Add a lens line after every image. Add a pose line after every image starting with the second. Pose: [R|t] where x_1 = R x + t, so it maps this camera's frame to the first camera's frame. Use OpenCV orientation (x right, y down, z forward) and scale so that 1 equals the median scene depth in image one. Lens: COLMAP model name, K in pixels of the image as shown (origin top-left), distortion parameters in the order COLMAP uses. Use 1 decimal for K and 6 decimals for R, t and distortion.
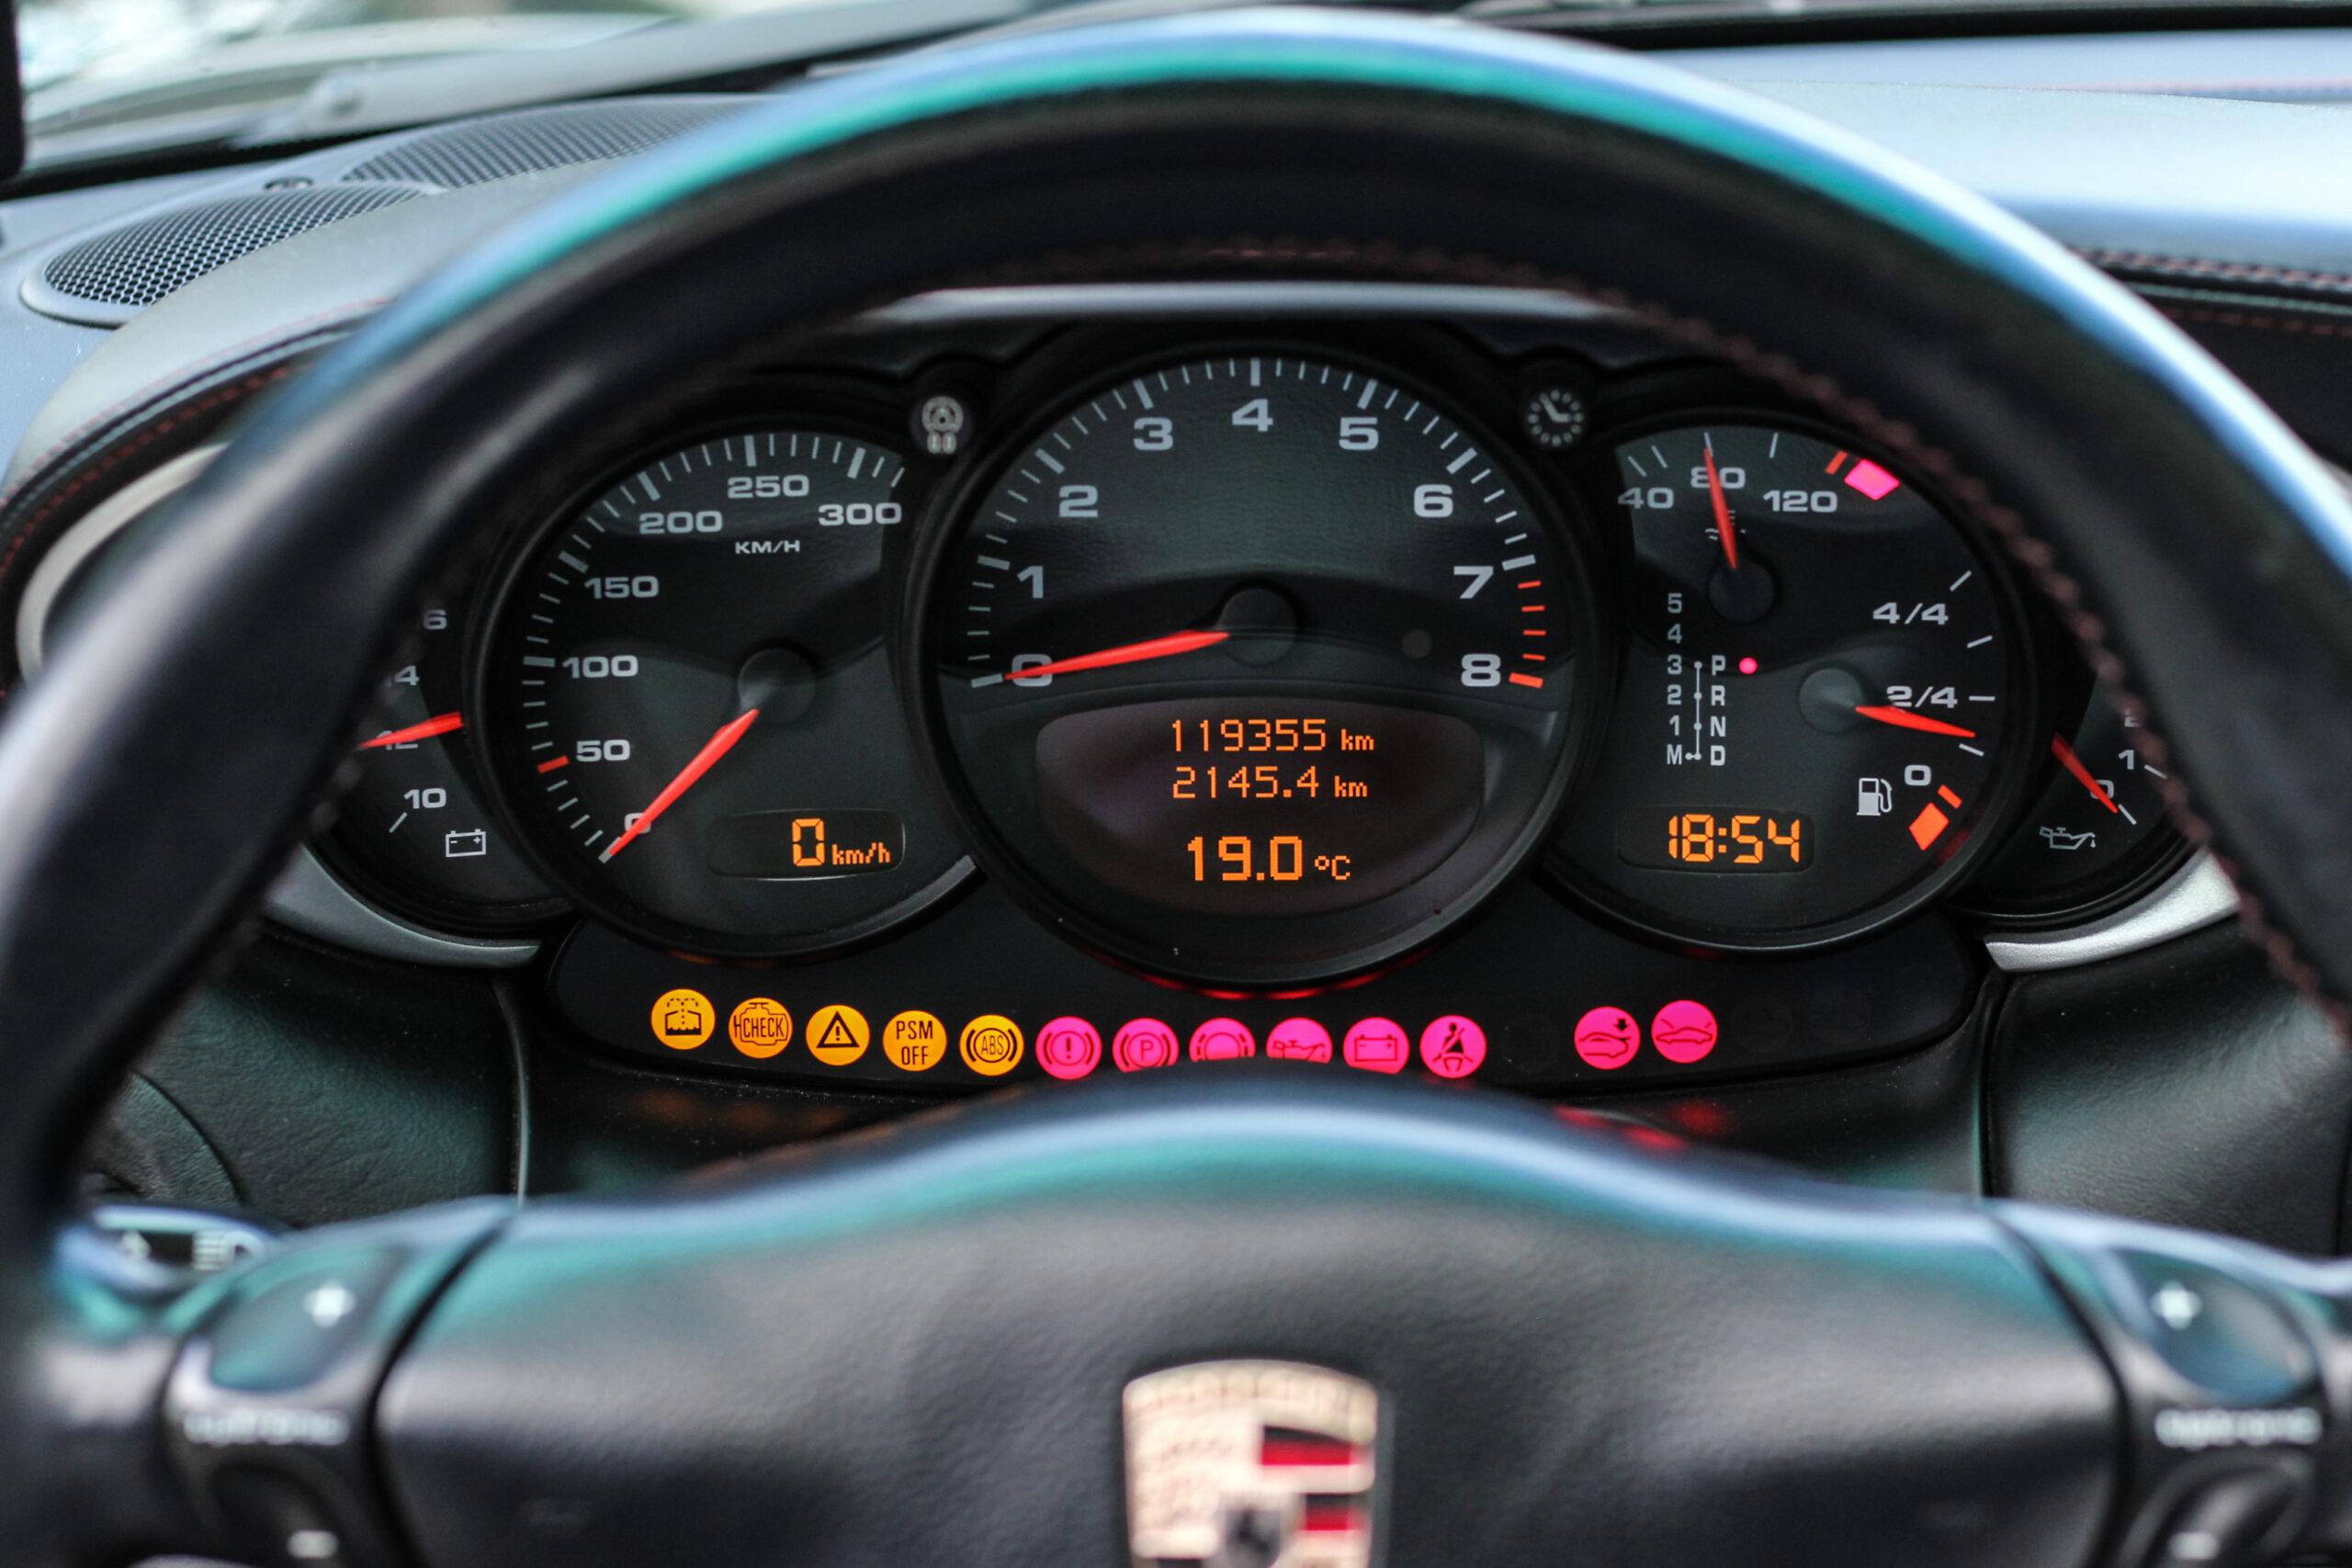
lens RADIAL K [[5893.2, 0, 1176.8], [0, 5893.2, 782.6], [0, 0, 1]] dist [-0.244610, 0.000000]
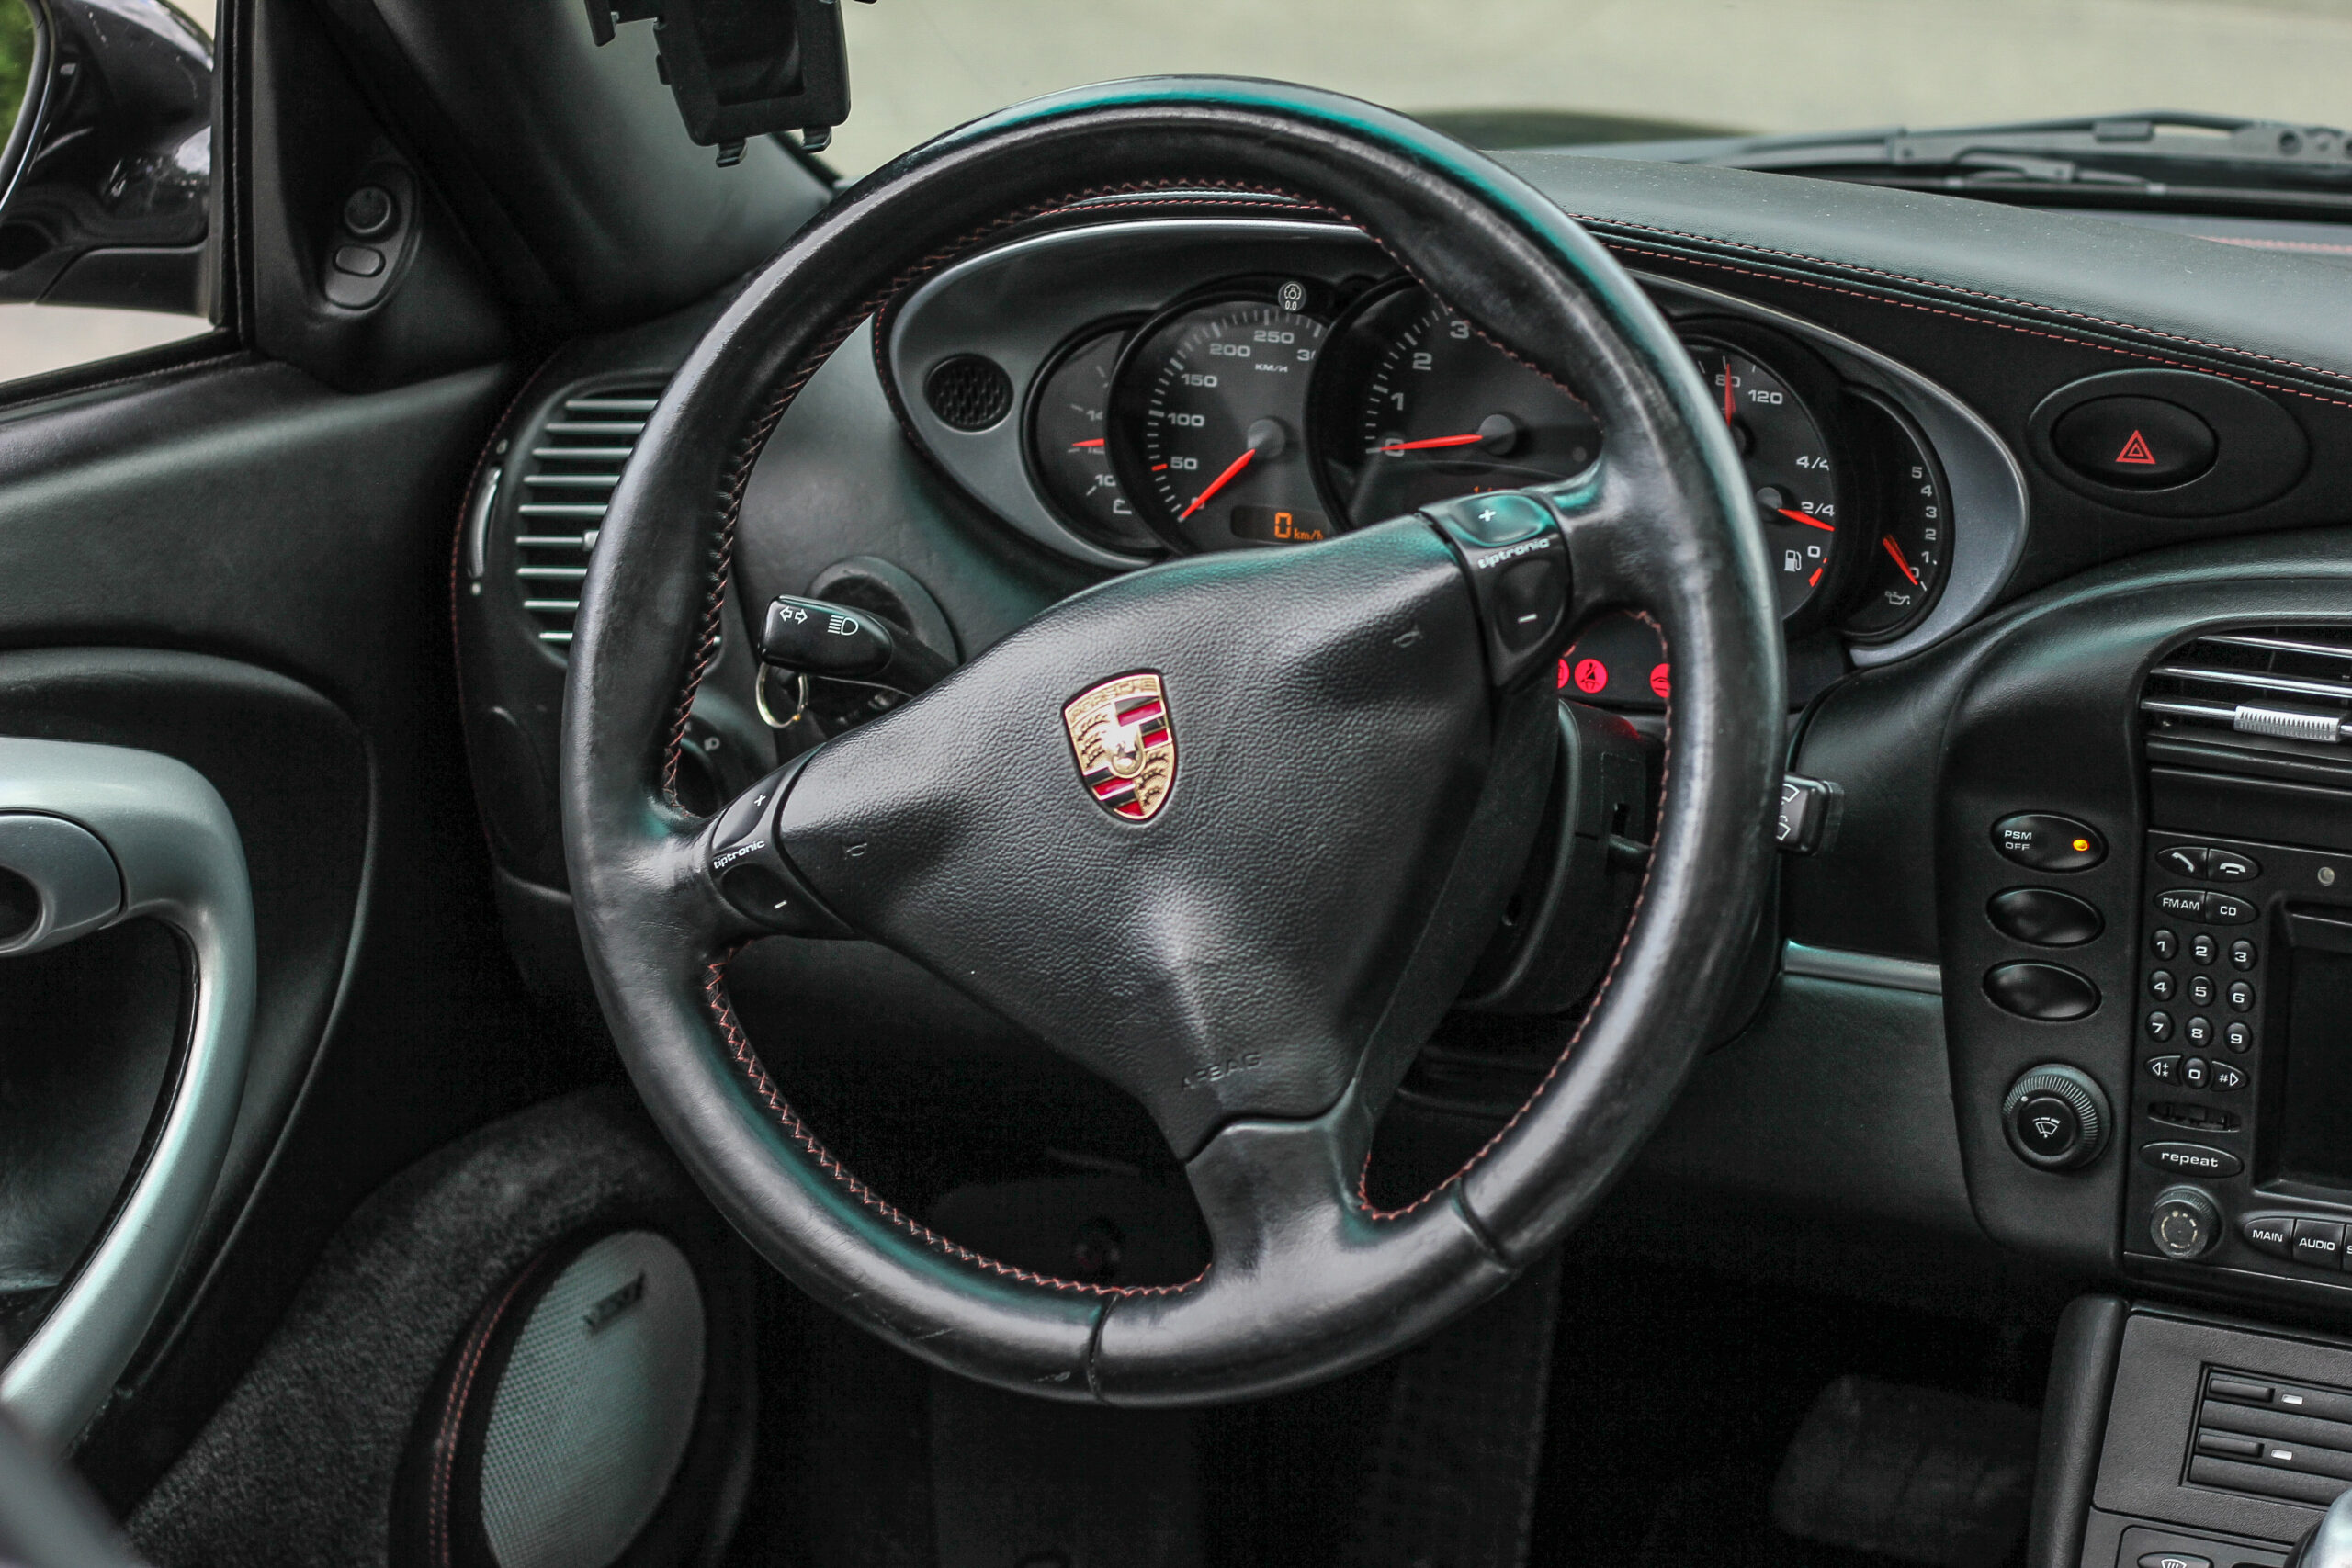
lens RADIAL K [[5893.2, 0, 1175.3], [0, 5893.2, 784.3], [0, 0, 1]] dist [-0.244610, 0.000000]
pose [[0.891530, 0.128034, -0.434489, 0.764148], [-0.152140, 0.988136, -0.020995, 0.141516], [0.426646, 0.084821, 0.900432, -0.754156]]
